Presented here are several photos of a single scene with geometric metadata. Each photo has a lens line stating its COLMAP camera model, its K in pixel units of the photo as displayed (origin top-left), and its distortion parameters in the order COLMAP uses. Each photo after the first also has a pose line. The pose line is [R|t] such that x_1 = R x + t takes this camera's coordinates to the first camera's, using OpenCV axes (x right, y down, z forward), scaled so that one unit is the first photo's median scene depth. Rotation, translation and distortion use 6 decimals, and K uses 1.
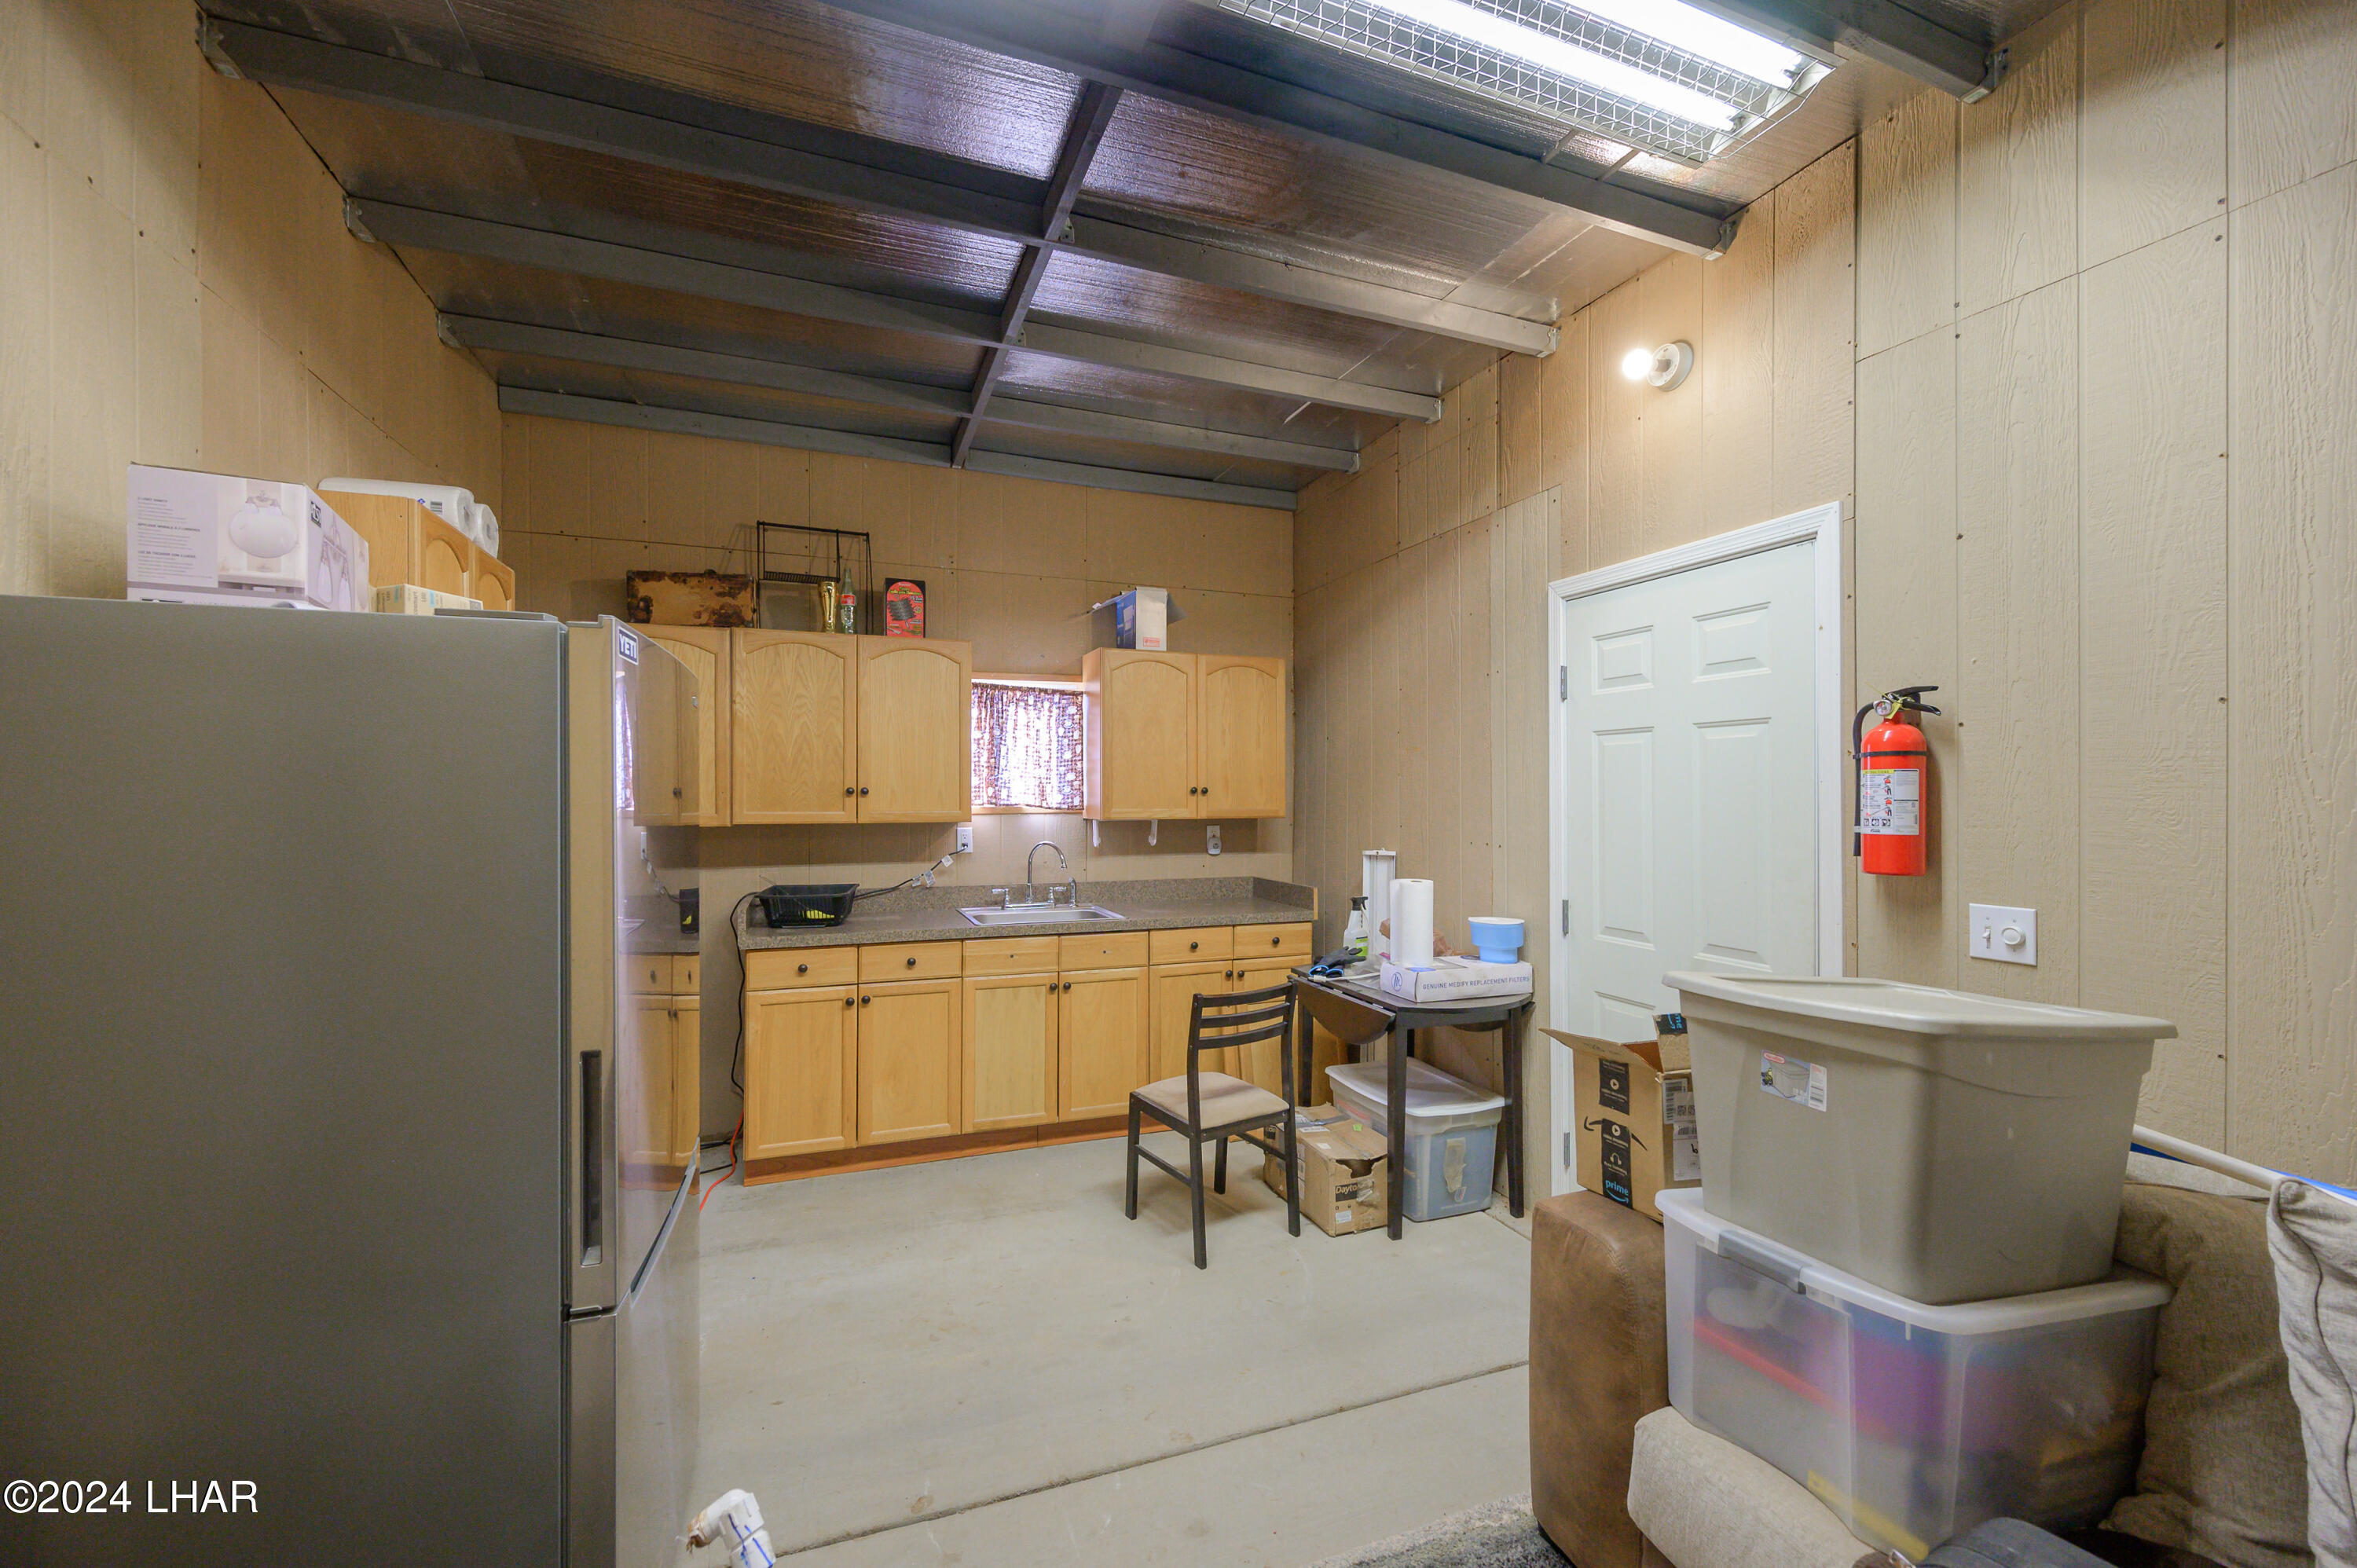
lens RADIAL K [[940.3, 0, 1176.5], [0, 940.3, 796.0], [0, 0, 1]] dist [0.000799, -0.000110]
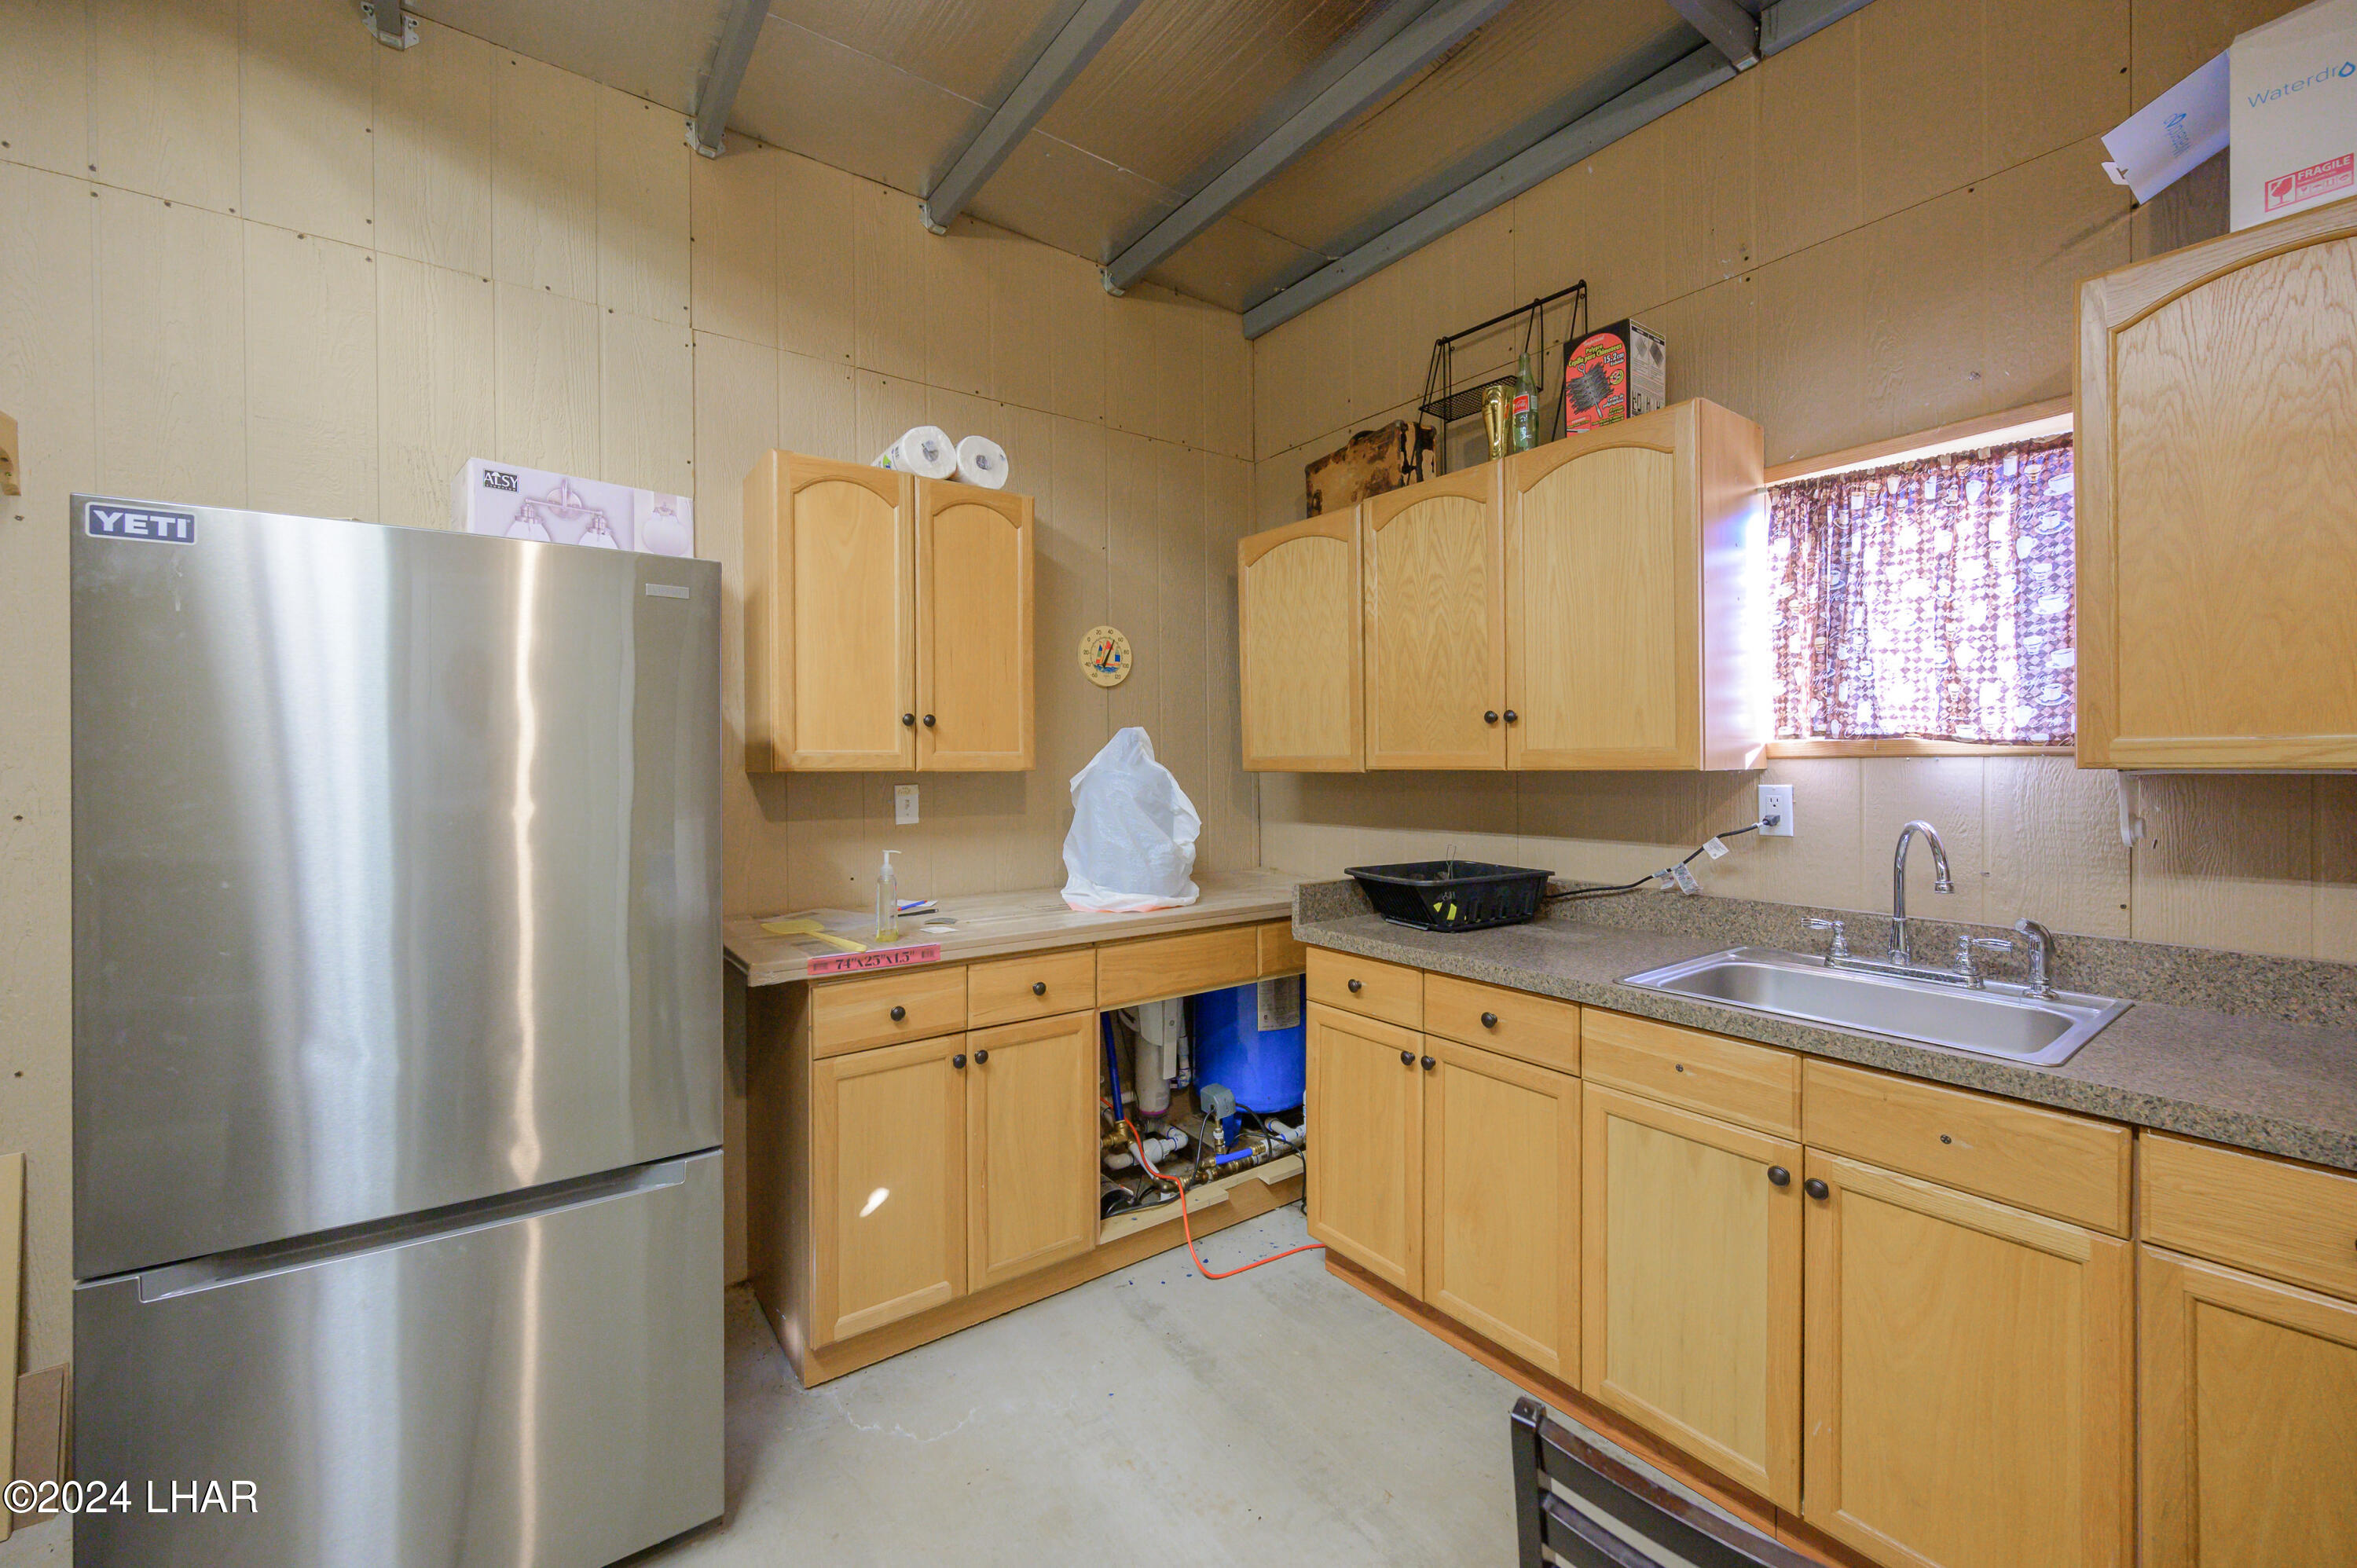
lens RADIAL K [[940.3, 0, 1182.0], [0, 940.3, 770.2], [0, 0, 1]] dist [0.000799, -0.000110]
pose [[0.276146, 0.004256, -0.961106, 0.177570], [0.003283, 0.999980, 0.005372, 0.024353], [0.961110, -0.004639, 0.276127, 0.612108]]
